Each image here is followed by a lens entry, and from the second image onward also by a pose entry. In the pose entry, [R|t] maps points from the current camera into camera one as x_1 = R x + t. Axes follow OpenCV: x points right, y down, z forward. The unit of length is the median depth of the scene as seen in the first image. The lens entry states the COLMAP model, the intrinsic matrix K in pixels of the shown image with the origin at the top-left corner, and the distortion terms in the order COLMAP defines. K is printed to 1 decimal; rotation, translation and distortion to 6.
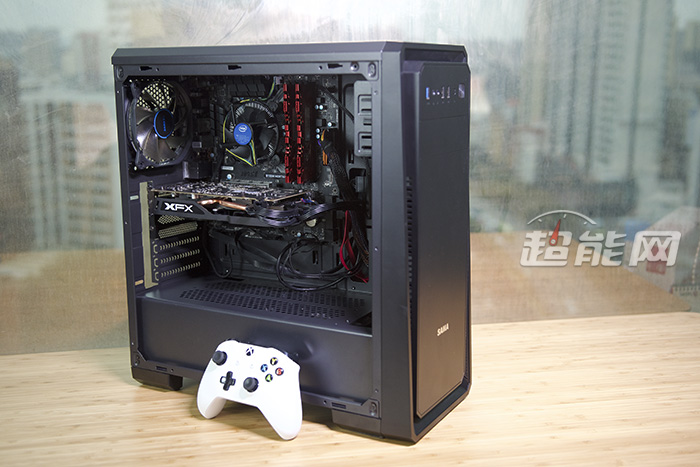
lens RADIAL K [[788.5, 0, 351.2], [0, 788.5, 233.0], [0, 0, 1]] dist [0.010544, 0.000000]
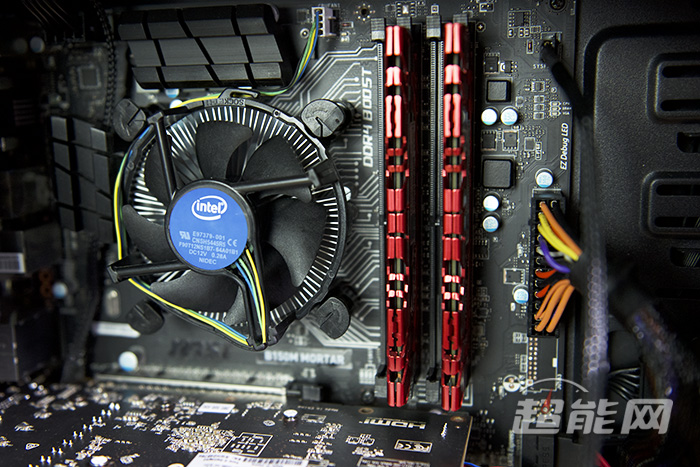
lens RADIAL K [[788.5, 0, 347.1], [0, 788.5, 235.0], [0, 0, 1]] dist [0.010544, 0.000000]
pose [[0.963923, -0.057084, 0.259990, -0.156548], [0.063763, 0.997815, -0.017323, -0.113330], [-0.258433, 0.033275, 0.965456, 0.724884]]
